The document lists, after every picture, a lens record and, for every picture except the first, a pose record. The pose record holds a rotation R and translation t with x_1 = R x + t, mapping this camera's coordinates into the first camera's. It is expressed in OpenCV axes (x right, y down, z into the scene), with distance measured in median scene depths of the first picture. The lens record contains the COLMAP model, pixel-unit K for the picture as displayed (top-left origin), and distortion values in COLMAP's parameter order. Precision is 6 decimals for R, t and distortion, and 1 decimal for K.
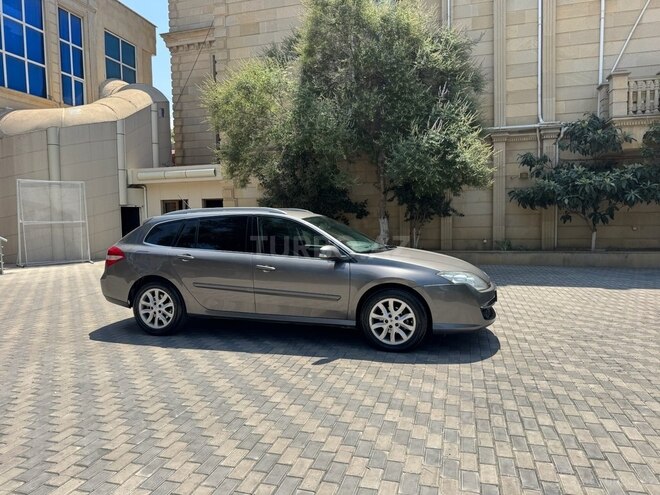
lens RADIAL K [[461.1, 0, 330.3], [0, 461.1, 257.7], [0, 0, 1]] dist [0.064936, -0.090821]
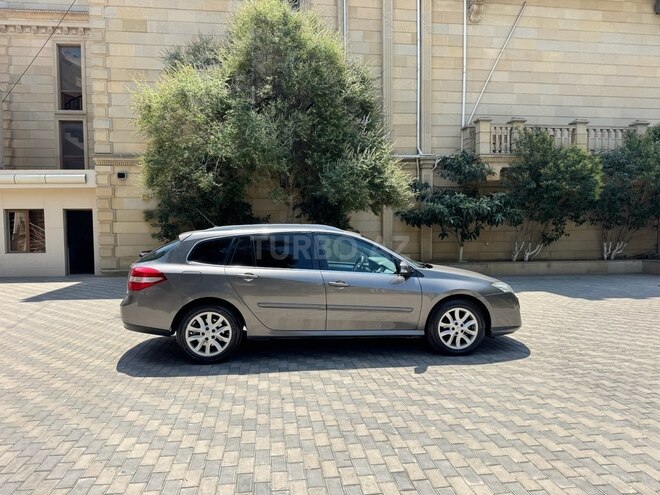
lens RADIAL K [[461.1, 0, 330.3], [0, 461.1, 257.7], [0, 0, 1]] dist [0.064936, -0.090821]
pose [[0.916801, -0.012375, 0.399154, -0.276949], [0.024368, 0.999391, -0.024986, -0.006268], [-0.398601, 0.032633, 0.916544, 0.037457]]
